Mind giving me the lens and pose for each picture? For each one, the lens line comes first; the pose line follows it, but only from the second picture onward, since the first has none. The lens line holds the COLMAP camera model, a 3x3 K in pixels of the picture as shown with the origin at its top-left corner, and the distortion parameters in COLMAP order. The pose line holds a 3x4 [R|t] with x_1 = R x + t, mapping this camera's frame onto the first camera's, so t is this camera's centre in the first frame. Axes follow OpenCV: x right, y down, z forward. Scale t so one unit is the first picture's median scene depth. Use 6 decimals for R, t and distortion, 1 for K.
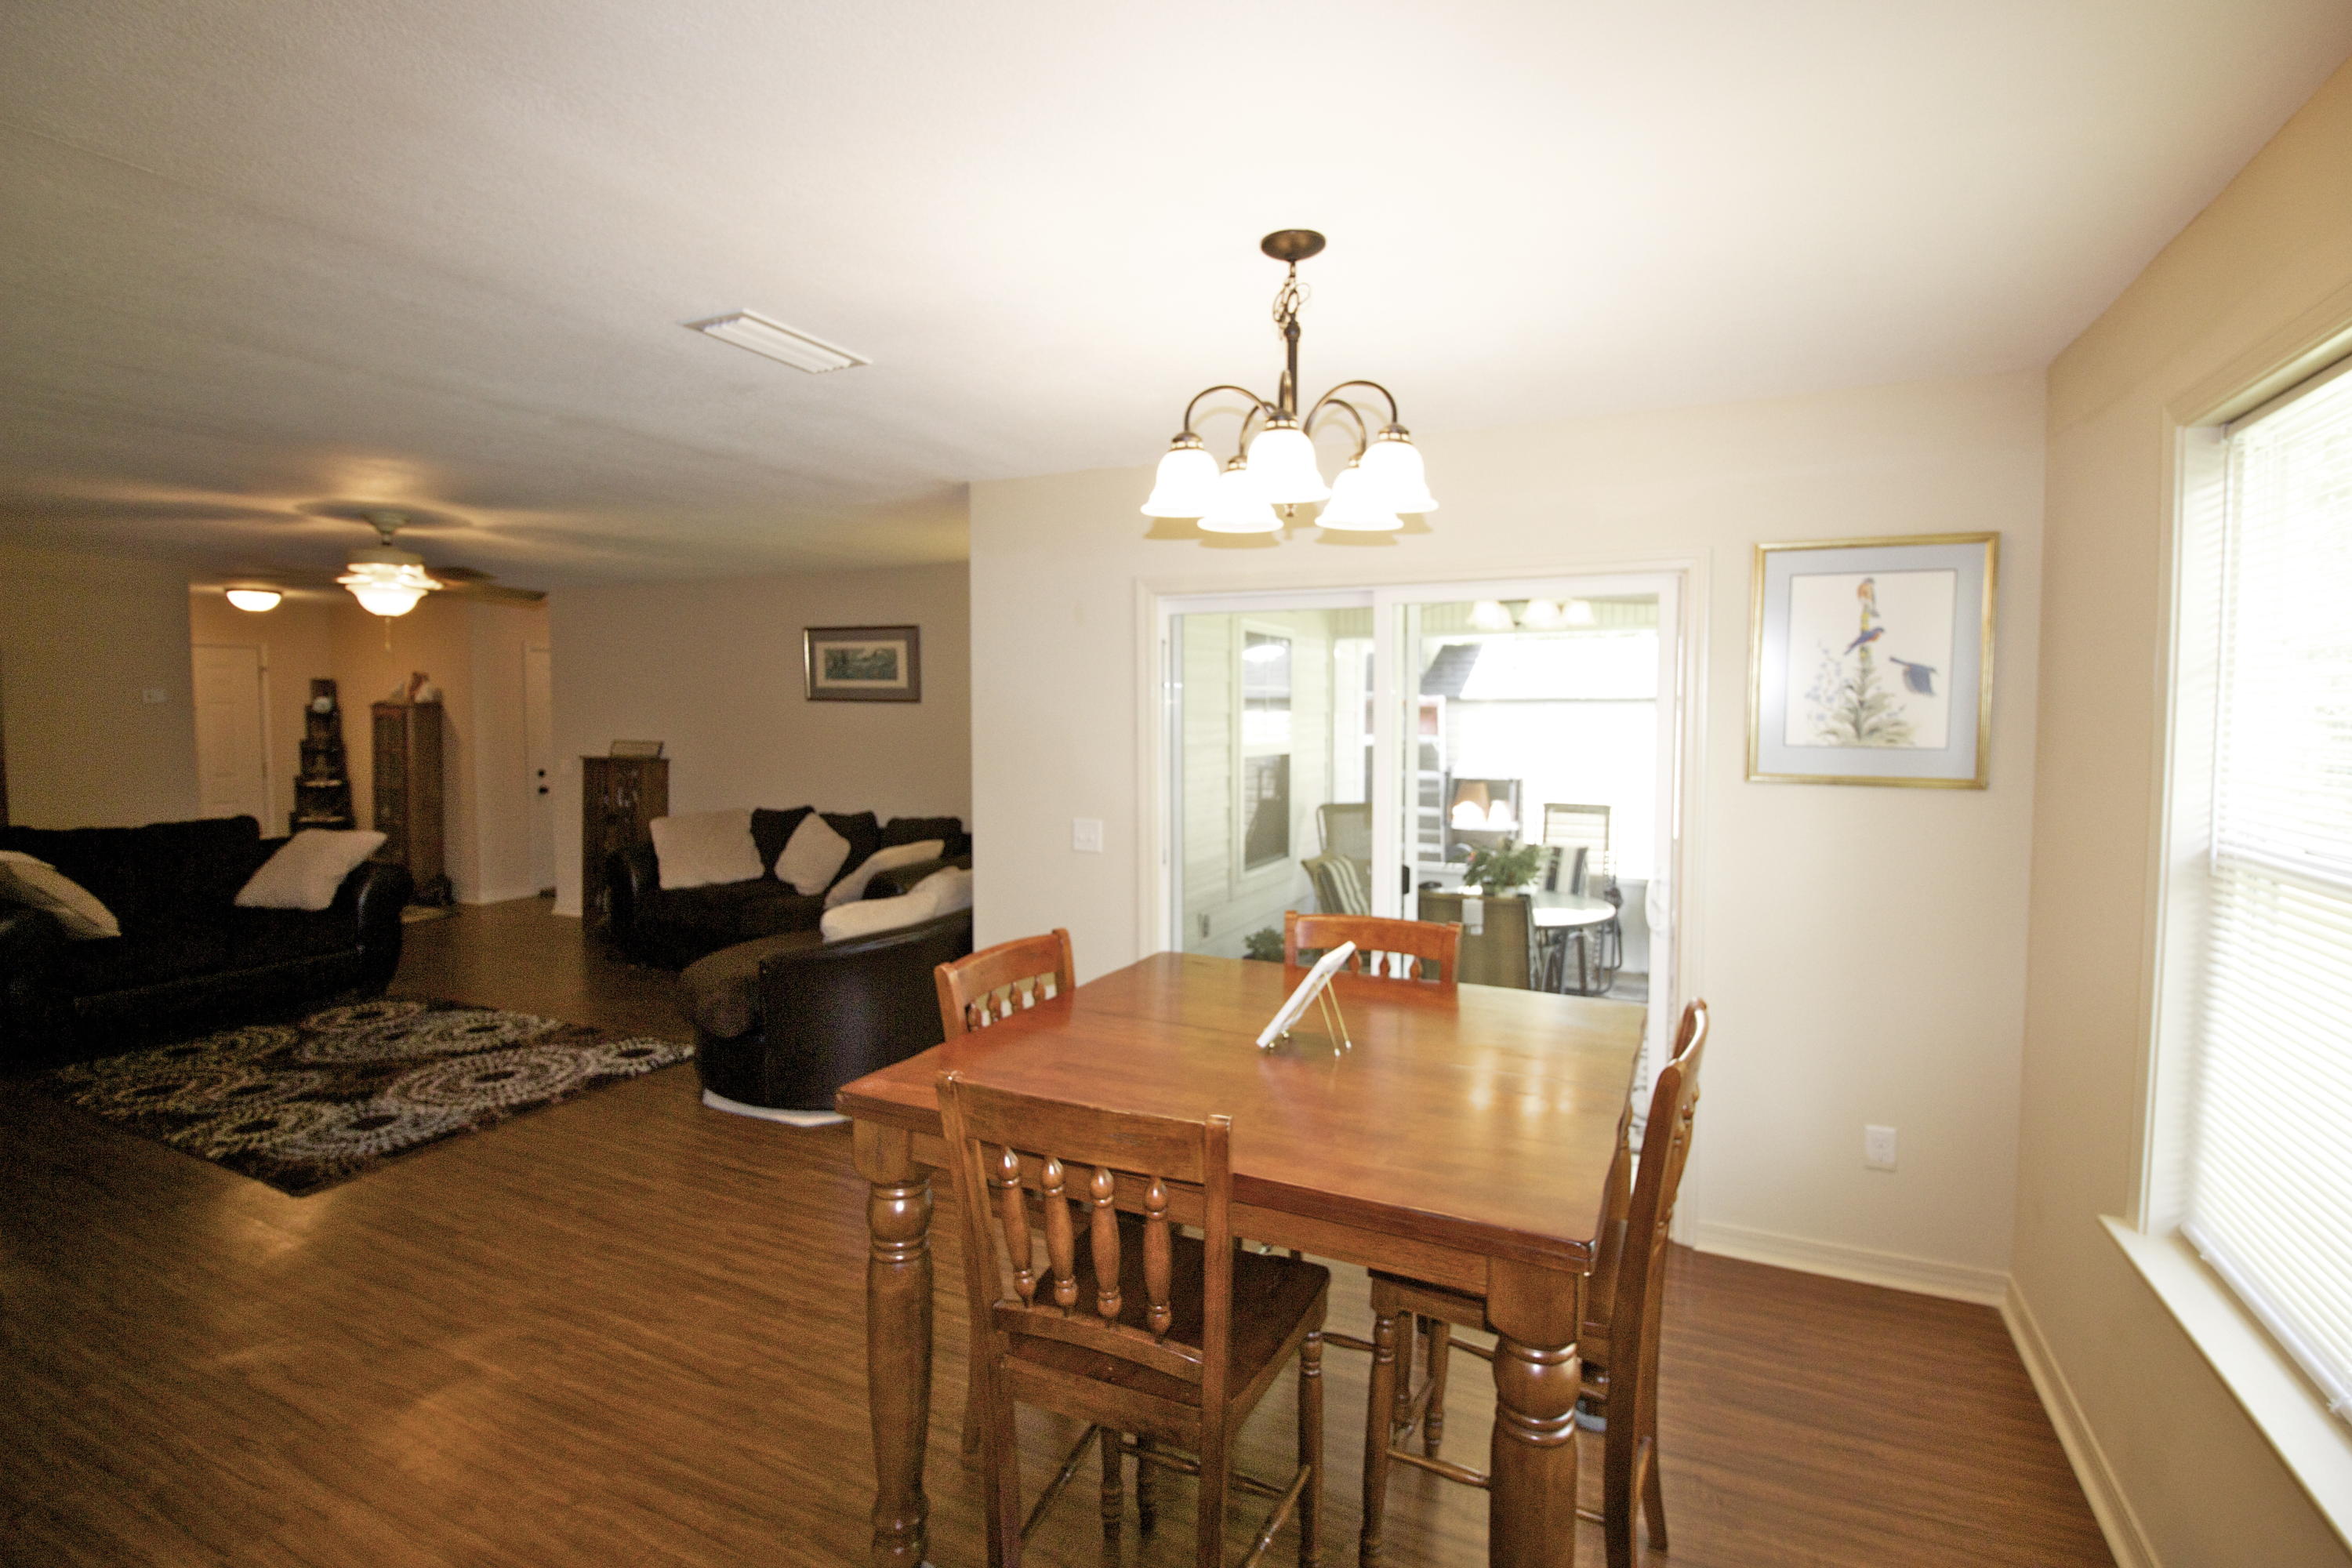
lens RADIAL K [[1090.3, 0, 1193.5], [0, 1090.3, 767.1], [0, 0, 1]] dist [0.003644, -0.015302]
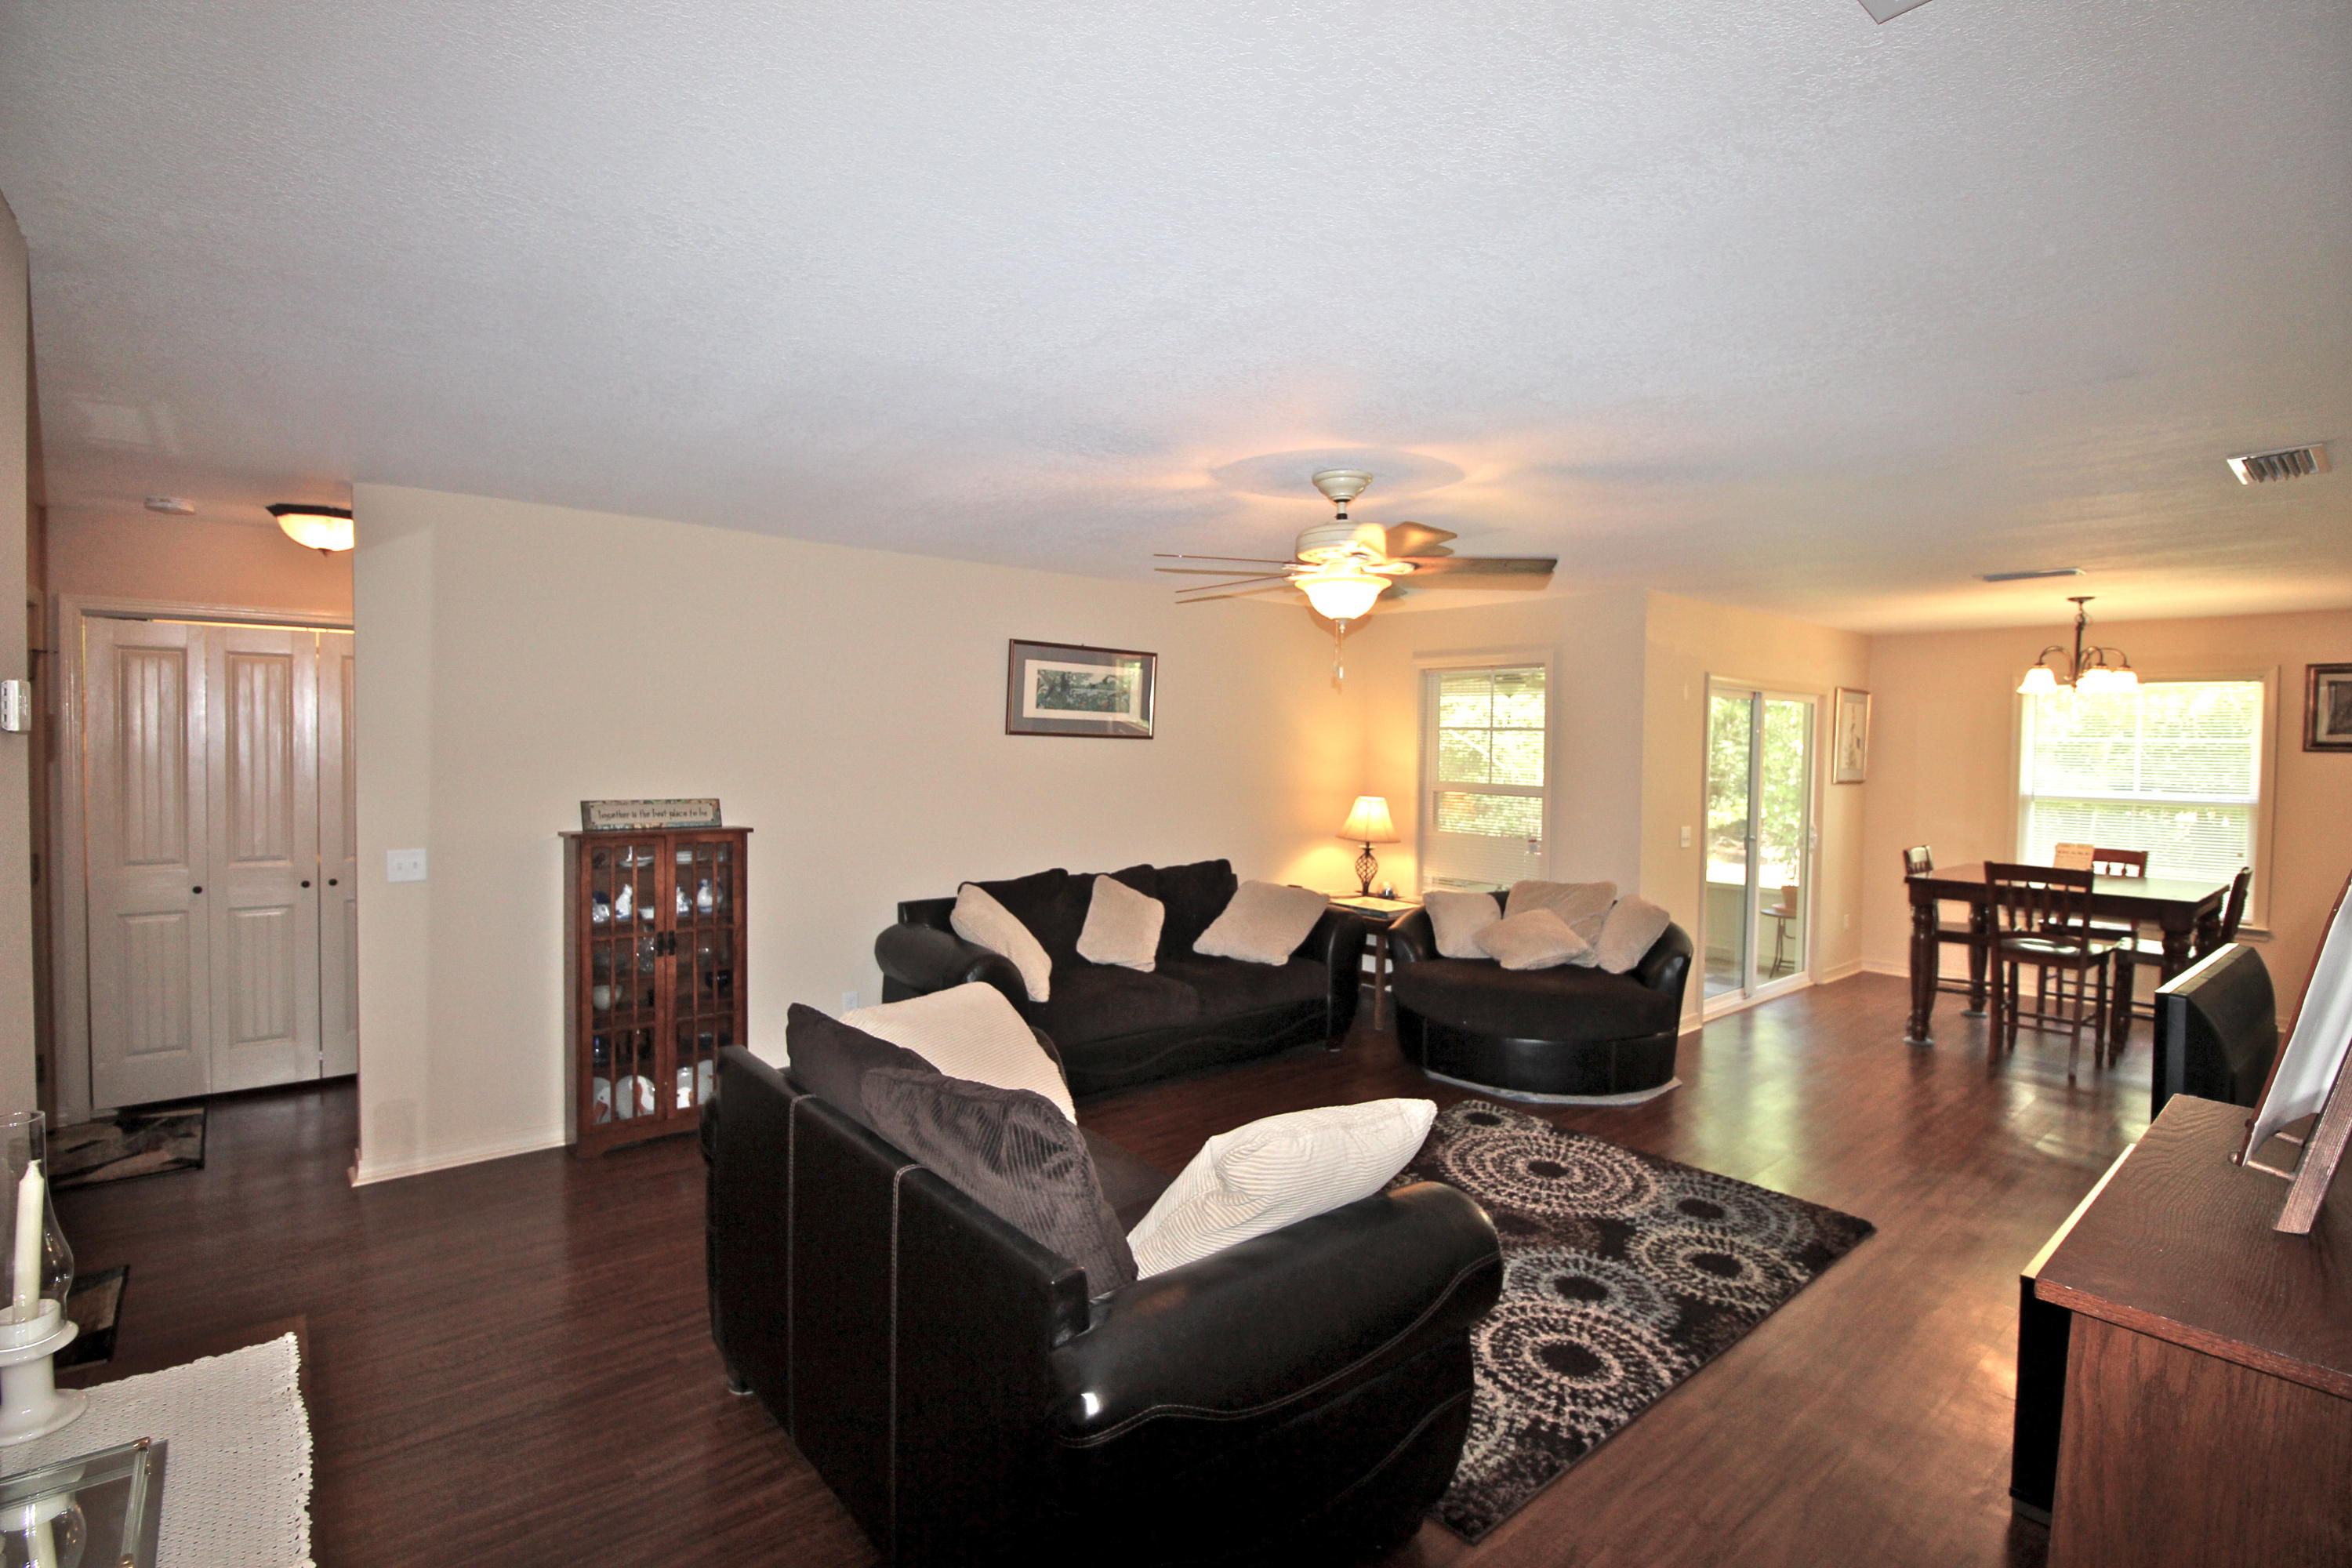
lens RADIAL K [[1090.3, 0, 1193.5], [0, 1090.3, 767.1], [0, 0, 1]] dist [0.003644, -0.015302]
pose [[0.408323, -0.024309, 0.912514, -1.369739], [0.032051, 0.999411, 0.012282, -0.059033], [-0.912275, 0.024232, 0.408862, 0.775448]]
